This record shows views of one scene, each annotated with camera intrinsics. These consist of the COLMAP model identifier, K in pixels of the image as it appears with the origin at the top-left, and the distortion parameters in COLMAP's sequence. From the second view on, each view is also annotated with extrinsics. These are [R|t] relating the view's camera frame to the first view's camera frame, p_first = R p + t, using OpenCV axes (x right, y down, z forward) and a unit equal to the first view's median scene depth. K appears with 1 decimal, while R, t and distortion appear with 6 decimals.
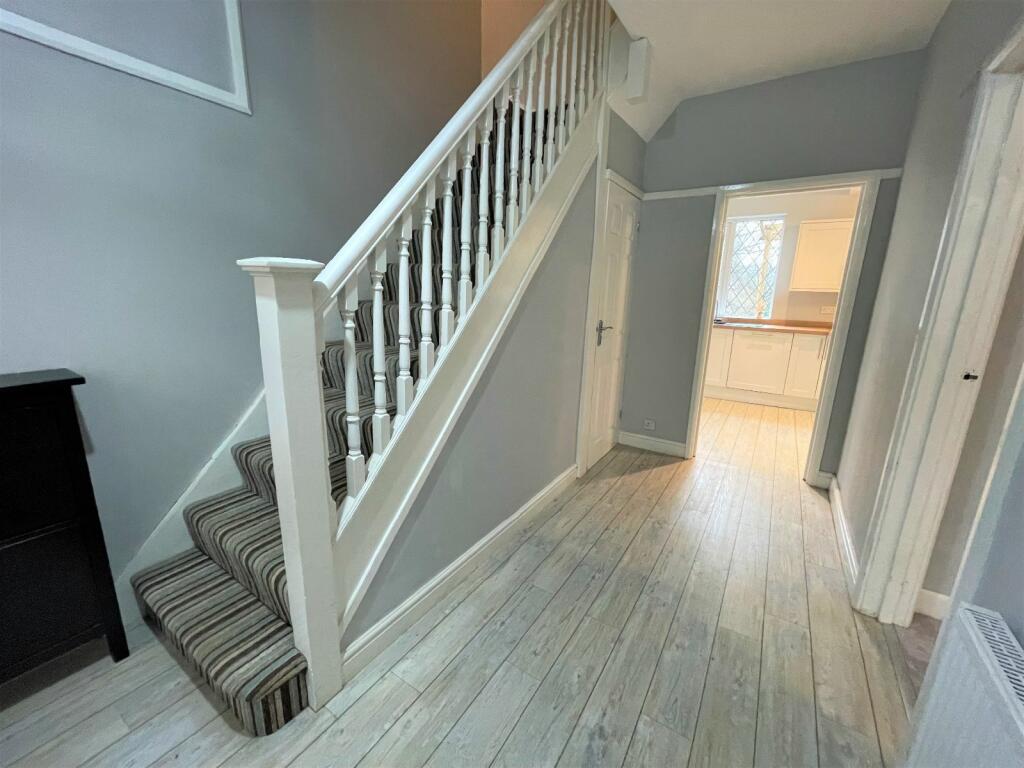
lens RADIAL K [[414.3, 0, 512.0], [0, 414.3, 383.1], [0, 0, 1]] dist [0.003299, 0.000311]
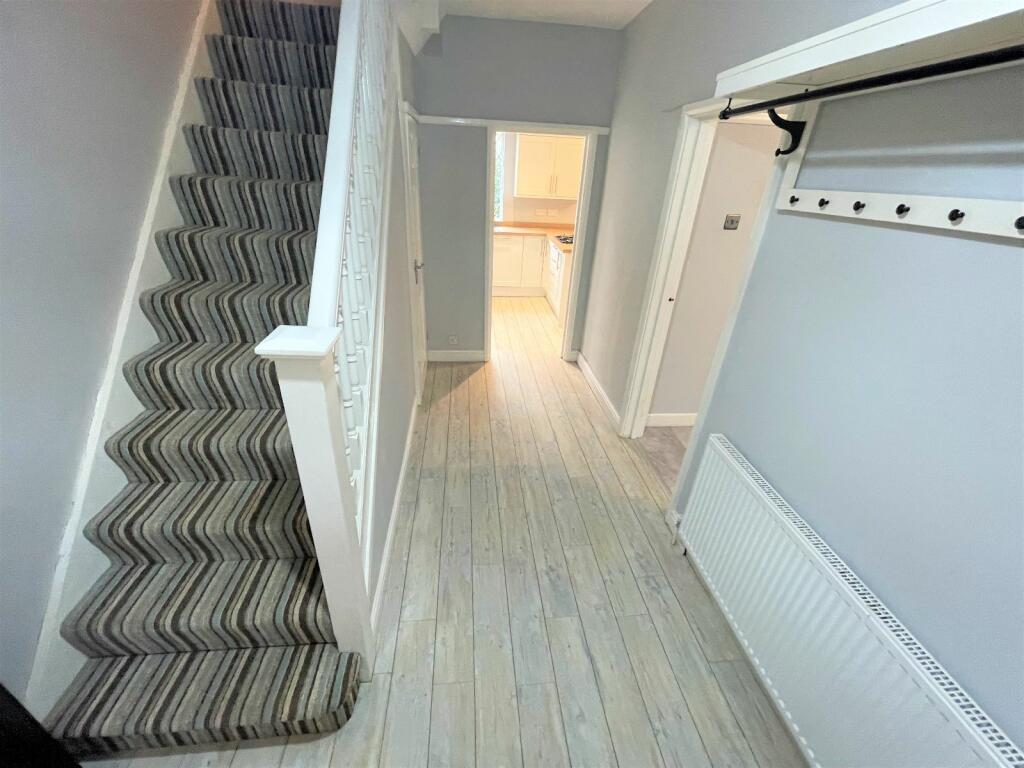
lens RADIAL K [[414.3, 0, 509.4], [0, 414.3, 381.5], [0, 0, 1]] dist [0.003299, 0.000311]
pose [[0.782200, -0.276221, 0.558449, -0.400482], [0.111550, 0.943954, 0.310656, -0.238003], [-0.612960, -0.180700, 0.769173, -0.003929]]
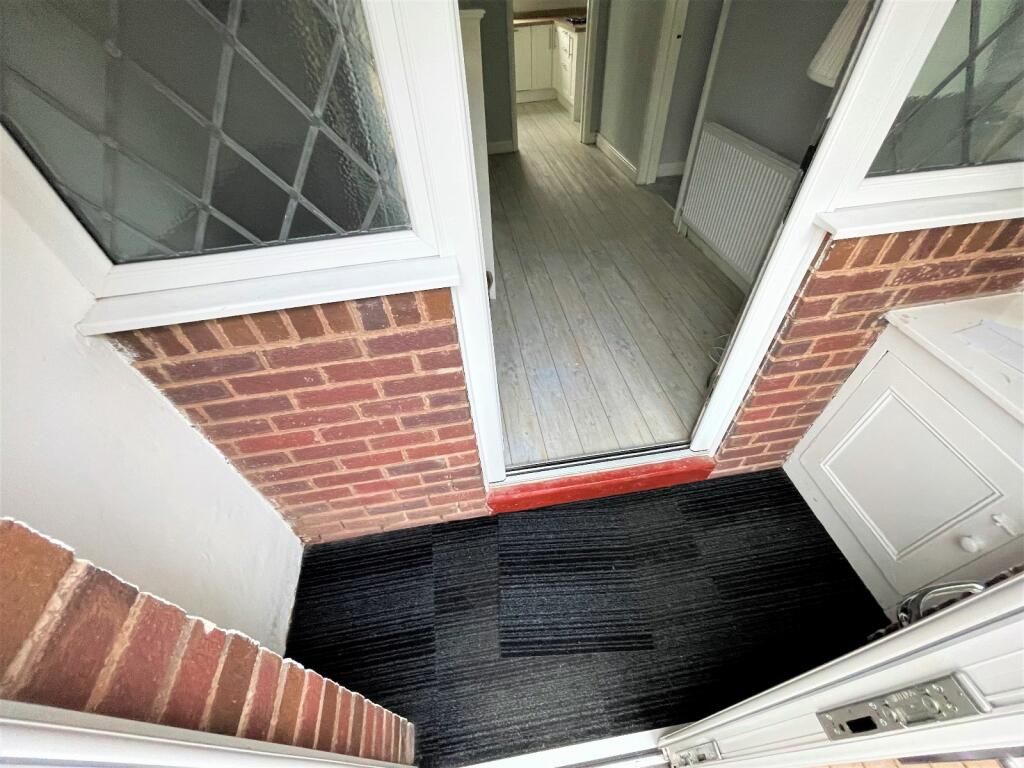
lens RADIAL K [[414.3, 0, 513.8], [0, 414.3, 385.3], [0, 0, 1]] dist [0.003299, 0.000311]
pose [[0.743042, -0.516067, 0.426102, -1.006966], [0.213748, 0.786344, 0.579633, -0.018486], [-0.634192, -0.339613, 0.694596, -0.401757]]
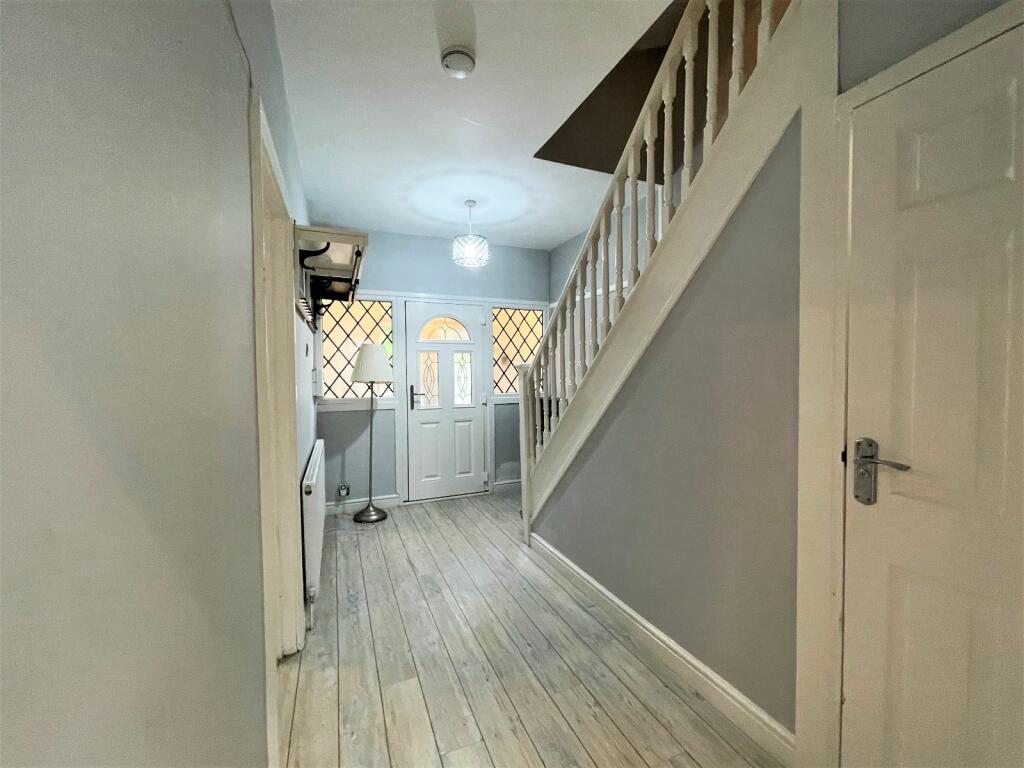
lens RADIAL K [[414.3, 0, 511.1], [0, 414.3, 386.5], [0, 0, 1]] dist [0.003299, 0.000311]
pose [[-0.555050, 0.007659, -0.831782, 1.078244], [-0.191274, 0.971987, 0.136587, -0.281700], [0.809527, 0.234911, -0.538037, 1.383324]]
